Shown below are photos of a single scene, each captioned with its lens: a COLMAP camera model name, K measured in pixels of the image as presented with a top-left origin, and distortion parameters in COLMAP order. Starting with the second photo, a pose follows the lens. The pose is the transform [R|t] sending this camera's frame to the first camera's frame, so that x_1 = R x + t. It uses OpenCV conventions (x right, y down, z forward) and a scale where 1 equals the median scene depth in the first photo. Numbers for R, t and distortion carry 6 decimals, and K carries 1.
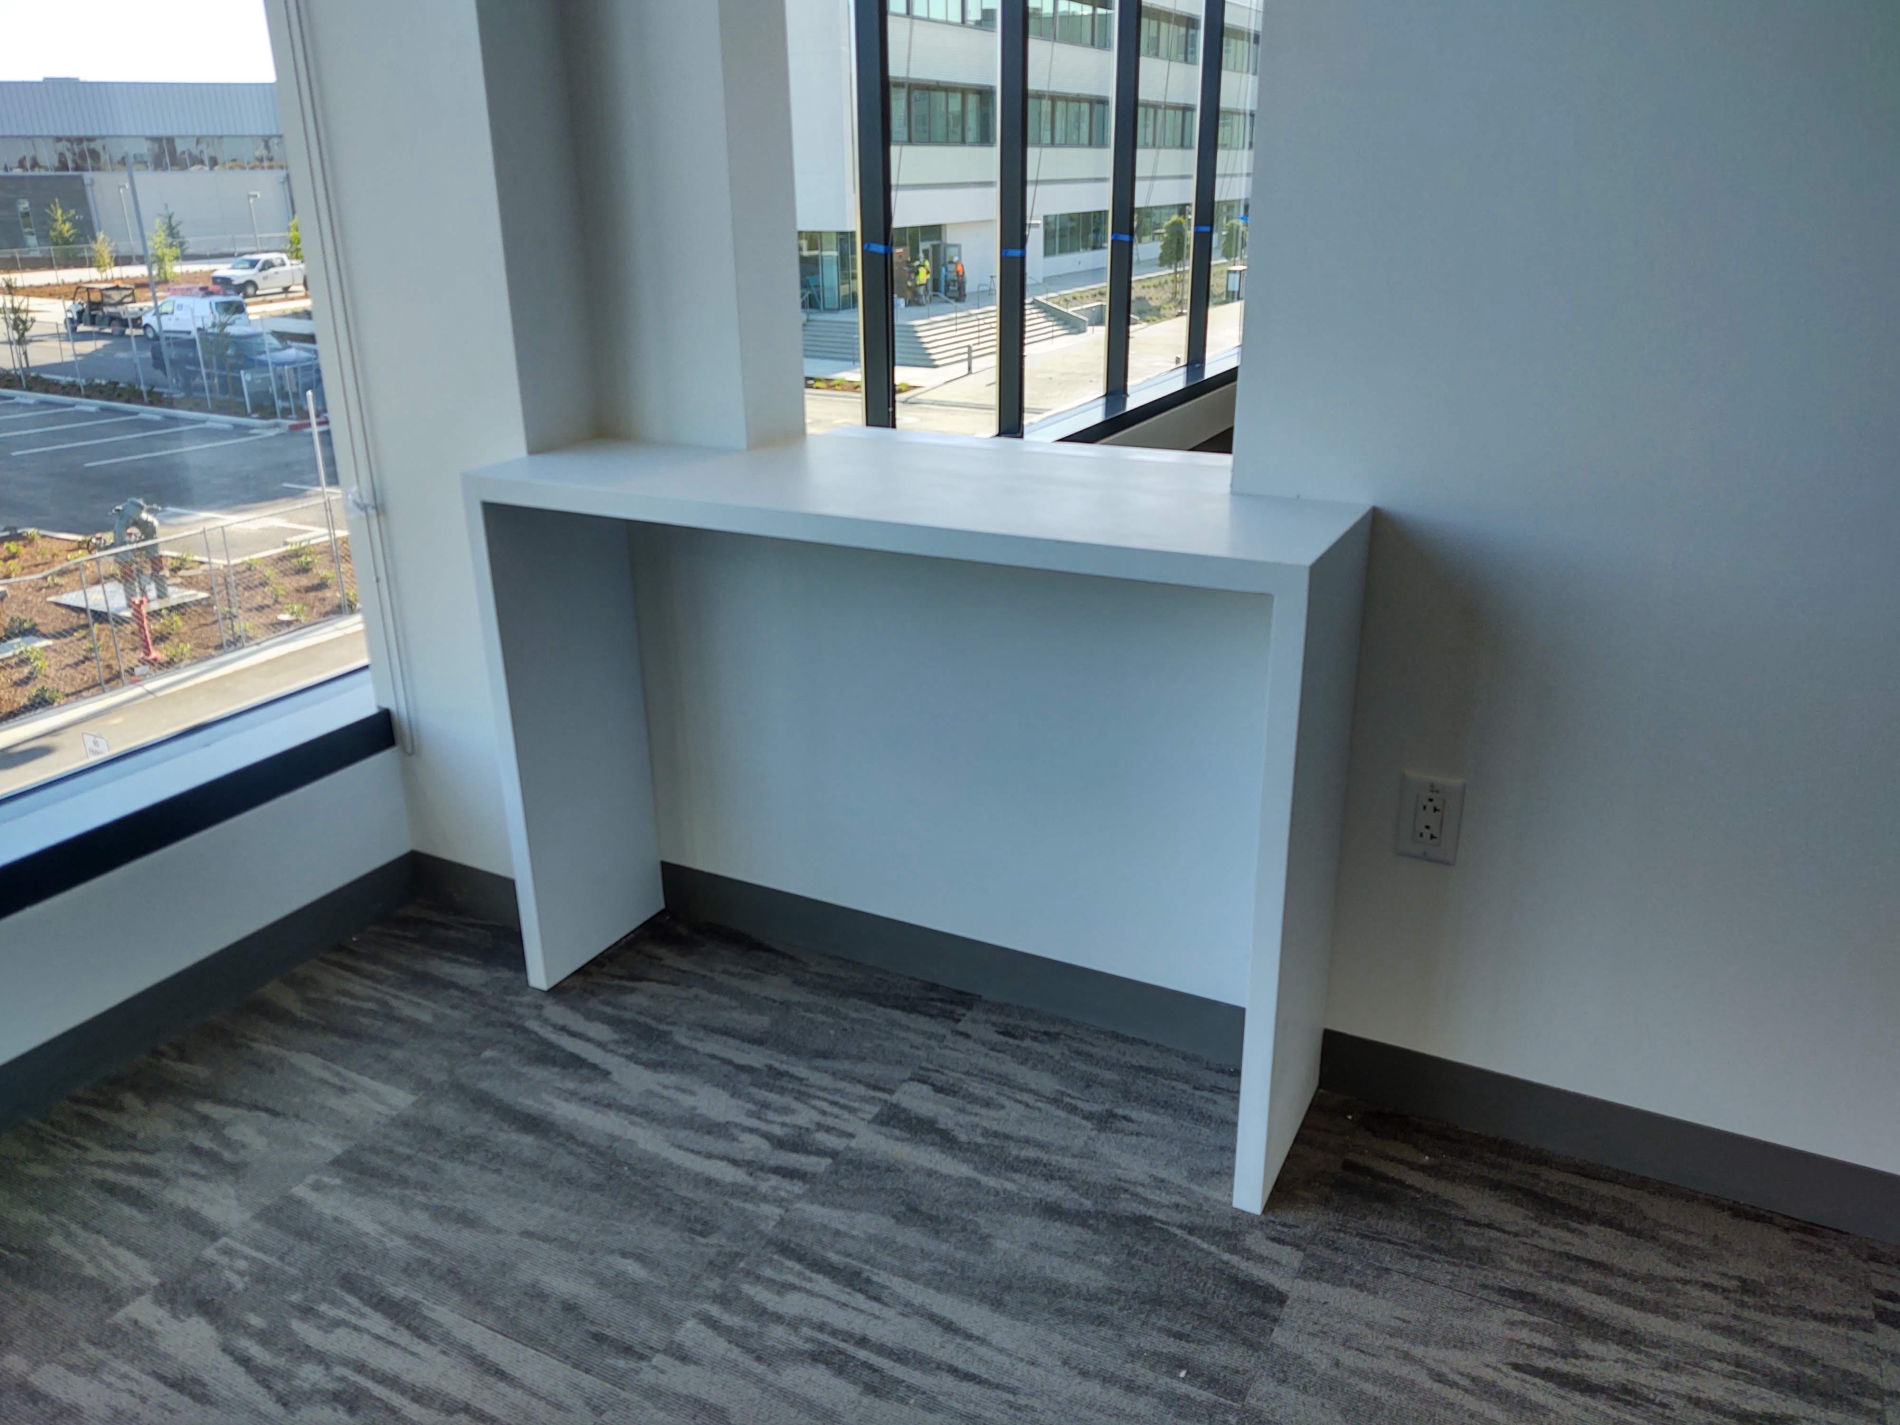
lens RADIAL K [[1443.0, 0, 949.1], [0, 1443.0, 708.3], [0, 0, 1]] dist [-0.014891, 0.011095]
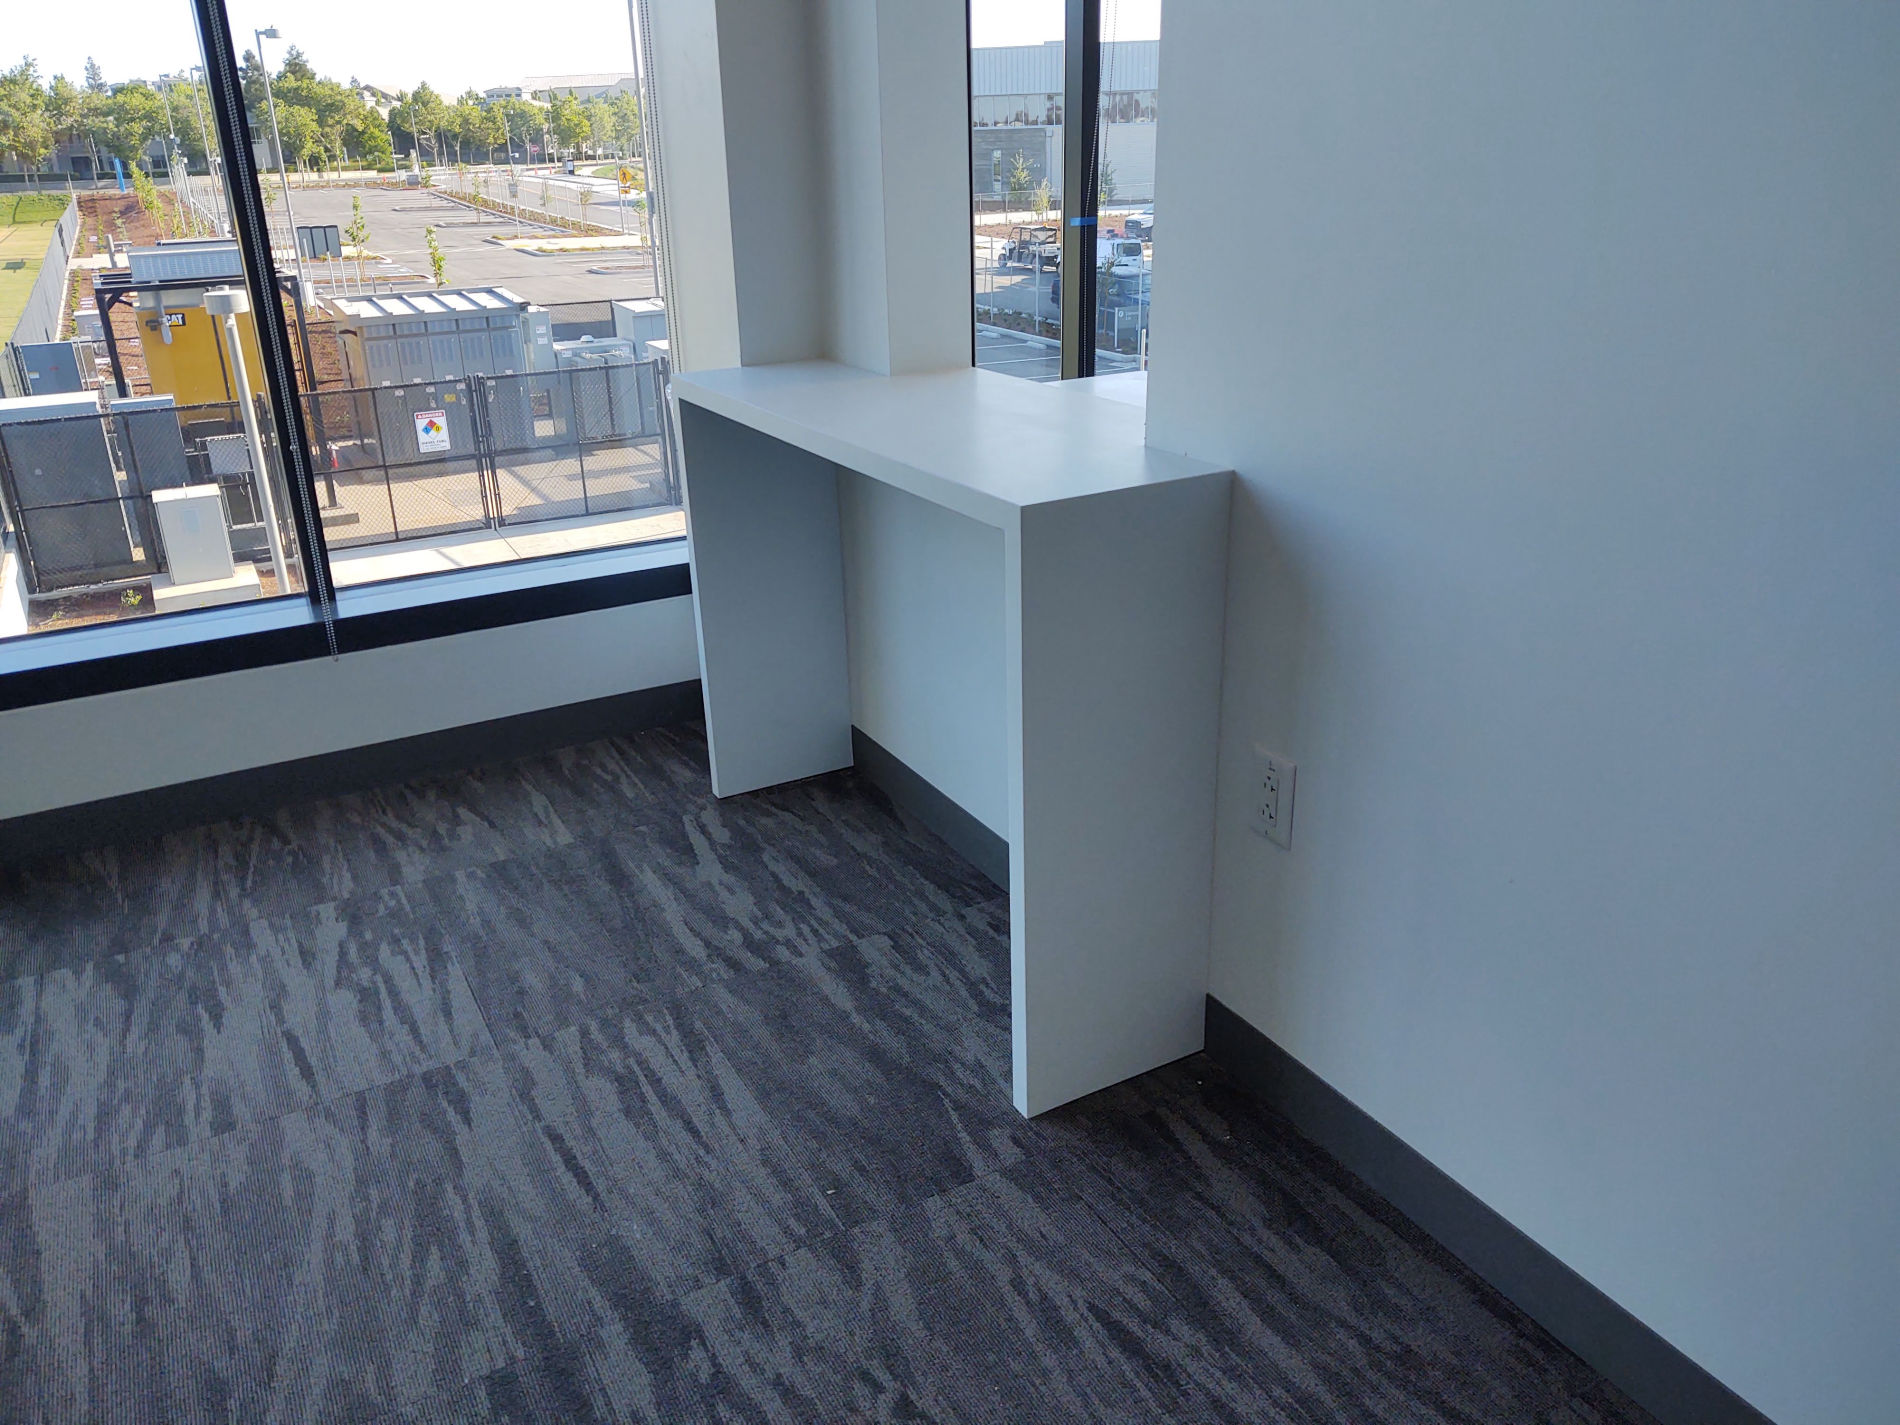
lens RADIAL K [[1443.0, 0, 950.7], [0, 1443.0, 711.8], [0, 0, 1]] dist [-0.014891, 0.011095]
pose [[0.834299, 0.198636, -0.514285, 0.635622], [-0.182034, 0.979773, 0.083119, -0.022224], [0.520393, 0.024271, 0.853582, 0.049052]]
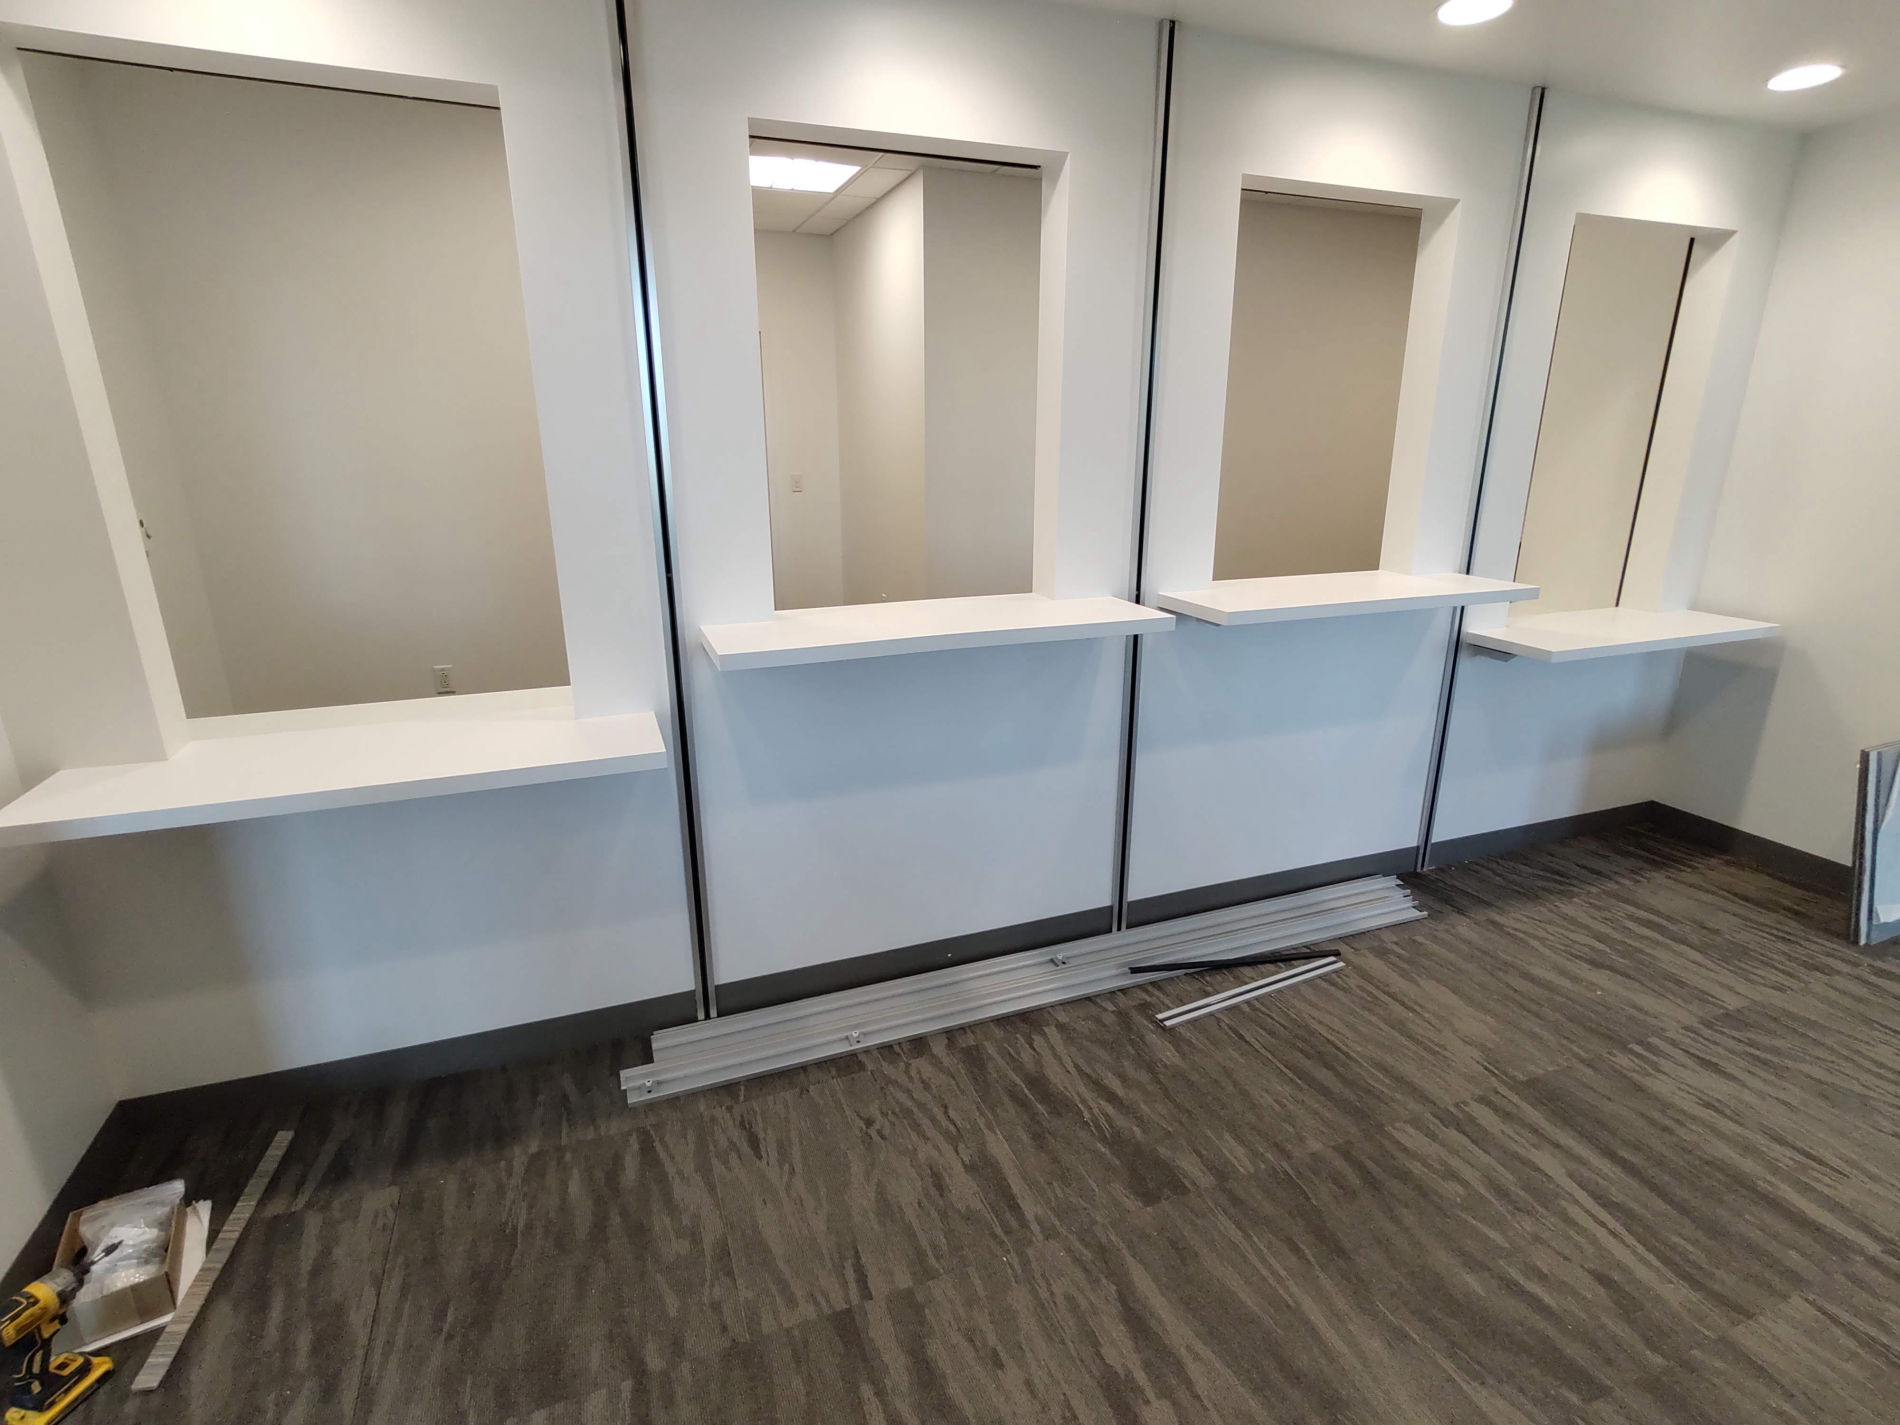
lens RADIAL K [[938.9, 0, 941.8], [0, 938.9, 711.7], [0, 0, 1]] dist [-0.005224, 0.002991]
pose [[-0.750804, -0.180386, 0.635416, -0.434714], [0.243199, 0.818914, 0.519840, -0.549960], [-0.614123, 0.544831, -0.570975, 1.068994]]
